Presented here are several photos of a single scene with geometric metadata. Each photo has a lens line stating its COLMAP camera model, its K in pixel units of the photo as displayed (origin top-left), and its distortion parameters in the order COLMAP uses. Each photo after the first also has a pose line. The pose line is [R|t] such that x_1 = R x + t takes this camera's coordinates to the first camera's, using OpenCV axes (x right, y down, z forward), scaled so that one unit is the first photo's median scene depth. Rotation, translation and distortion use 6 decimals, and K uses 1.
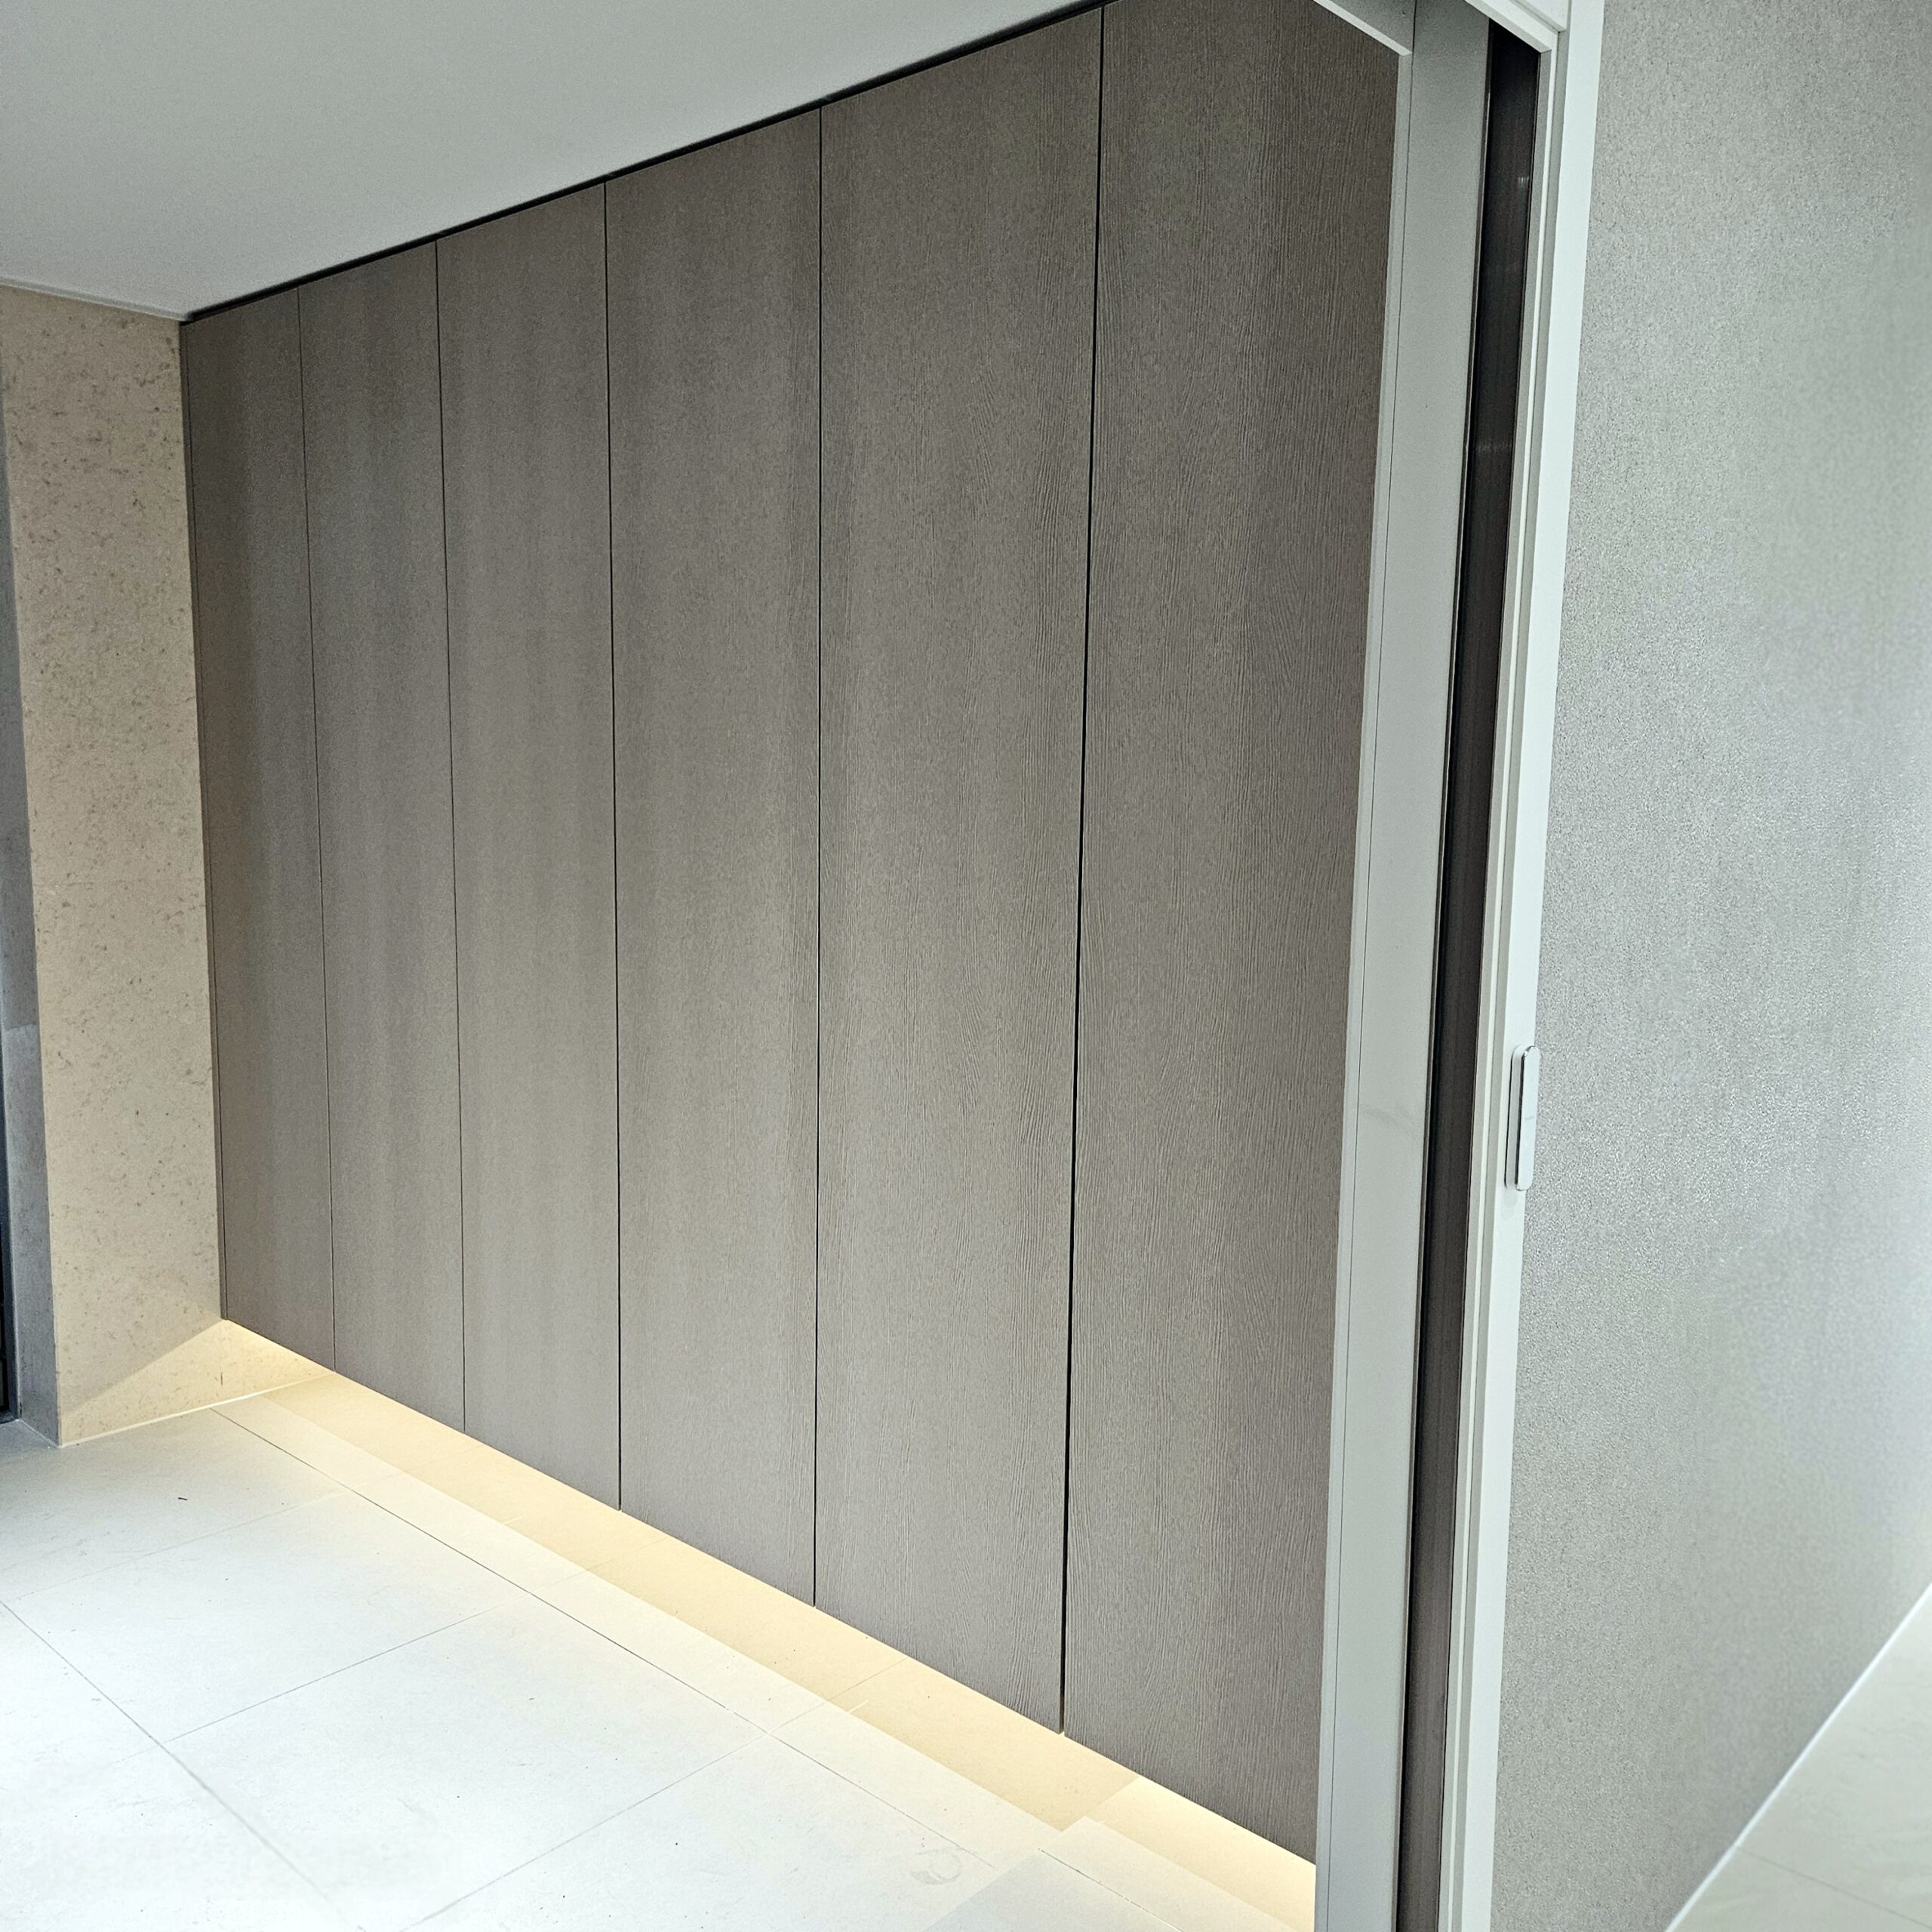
lens RADIAL K [[1719.8, 0, 980.6], [0, 1719.8, 959.2], [0, 0, 1]] dist [0.083655, -0.068657]
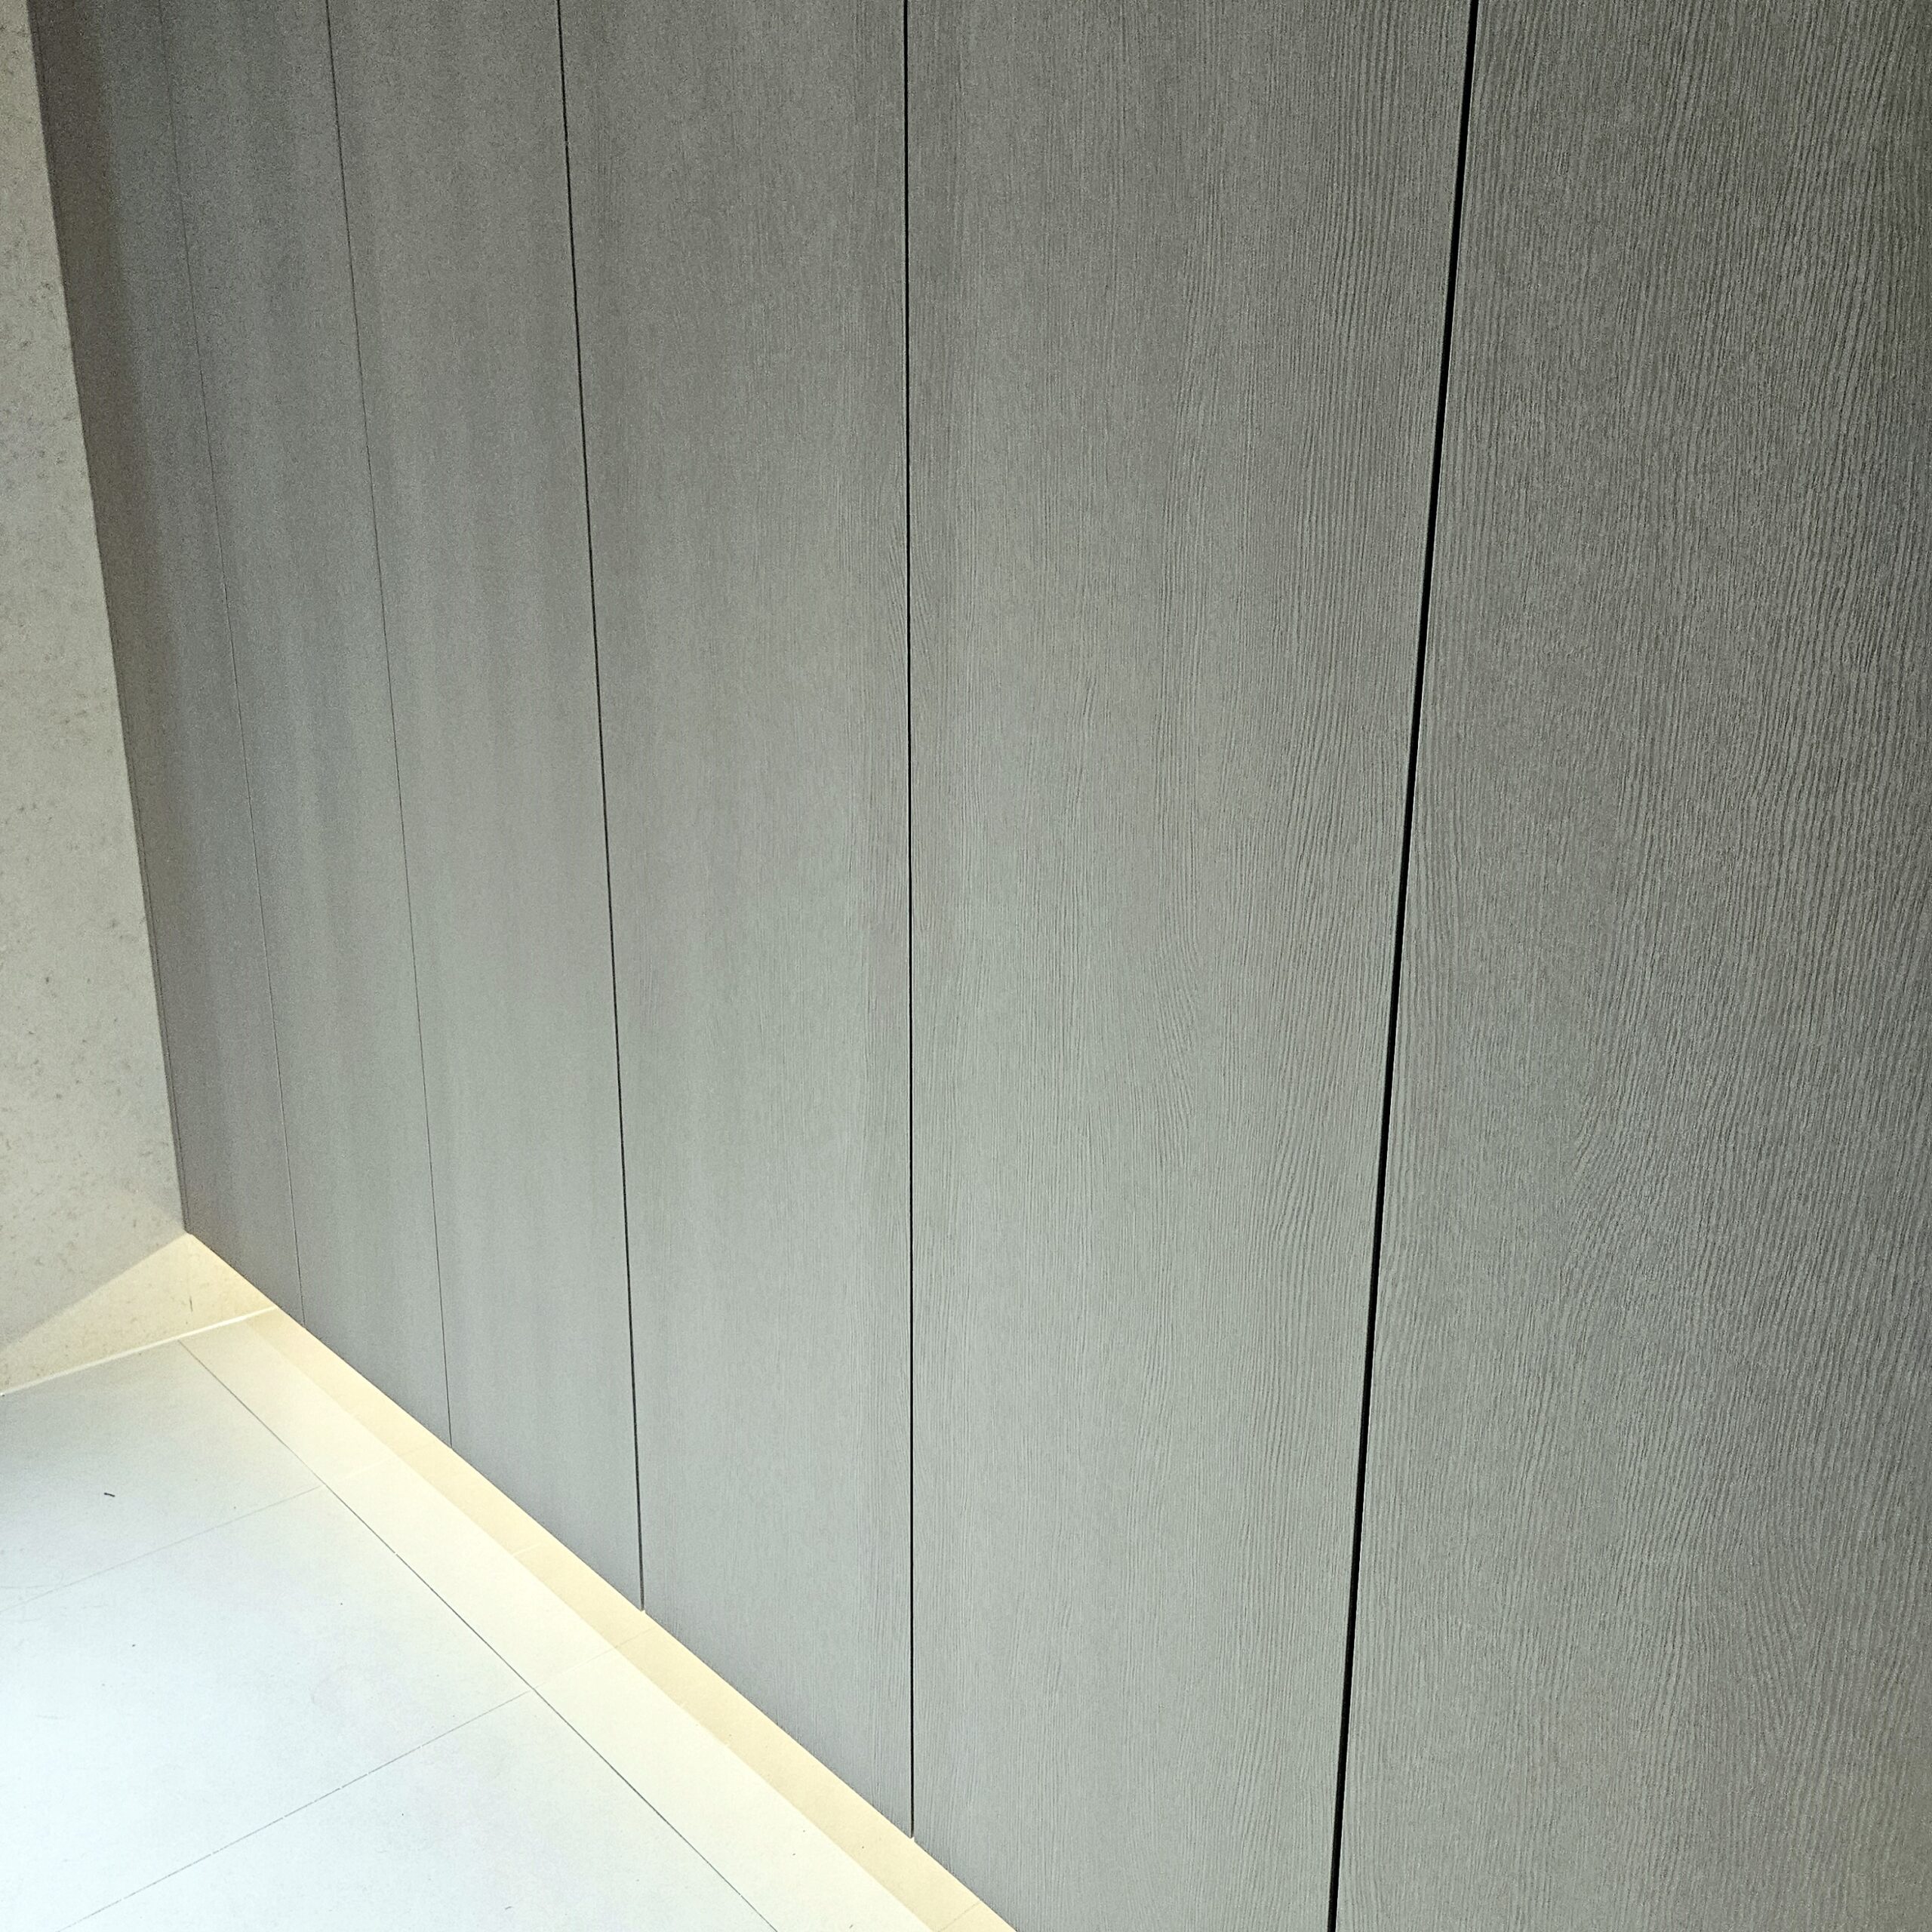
lens RADIAL K [[1719.8, 0, 980.6], [0, 1719.8, 959.2], [0, 0, 1]] dist [0.083655, -0.068657]
pose [[0.996606, 0.014134, -0.081096, -0.017183], [-0.001515, 0.988132, 0.153601, -0.044915], [0.082304, -0.152957, 0.984800, 0.326353]]
